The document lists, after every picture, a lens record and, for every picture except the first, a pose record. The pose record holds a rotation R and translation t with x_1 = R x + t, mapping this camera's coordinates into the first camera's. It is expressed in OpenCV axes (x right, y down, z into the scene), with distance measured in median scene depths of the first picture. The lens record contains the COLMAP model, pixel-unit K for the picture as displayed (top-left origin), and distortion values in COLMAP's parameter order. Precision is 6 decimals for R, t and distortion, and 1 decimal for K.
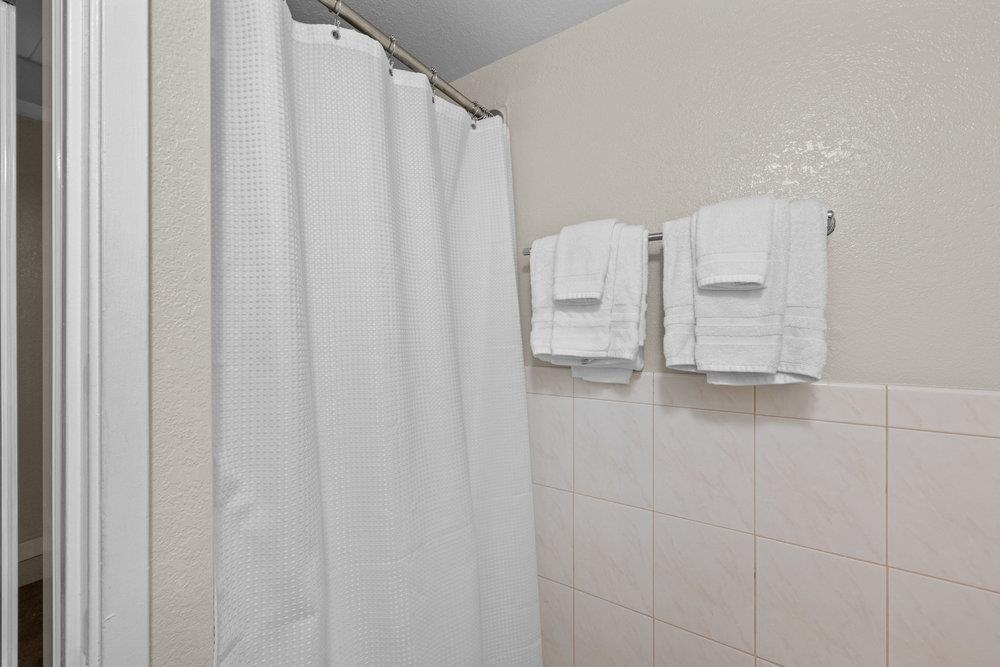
lens RADIAL K [[400.5, 0, 499.4], [0, 400.5, 331.6], [0, 0, 1]] dist [0.002687, -0.000030]
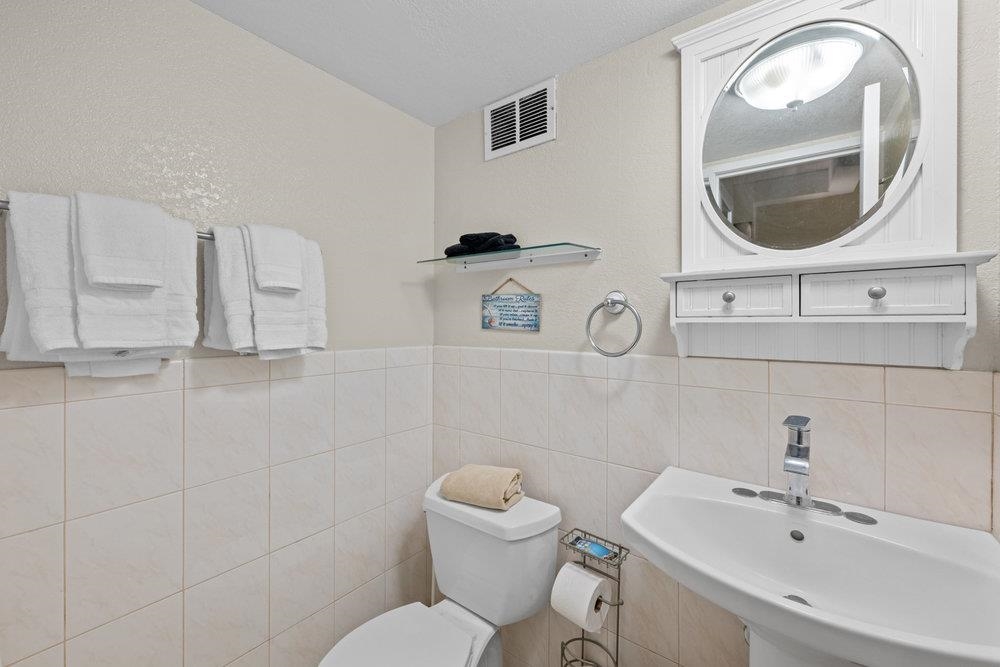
lens RADIAL K [[400.5, 0, 499.4], [0, 400.5, 331.6], [0, 0, 1]] dist [0.002687, -0.000030]
pose [[0.077035, -0.020222, 0.996823, -0.675906], [-0.002677, 0.999786, 0.020489, 0.005229], [-0.997025, -0.004246, 0.076965, 0.091962]]
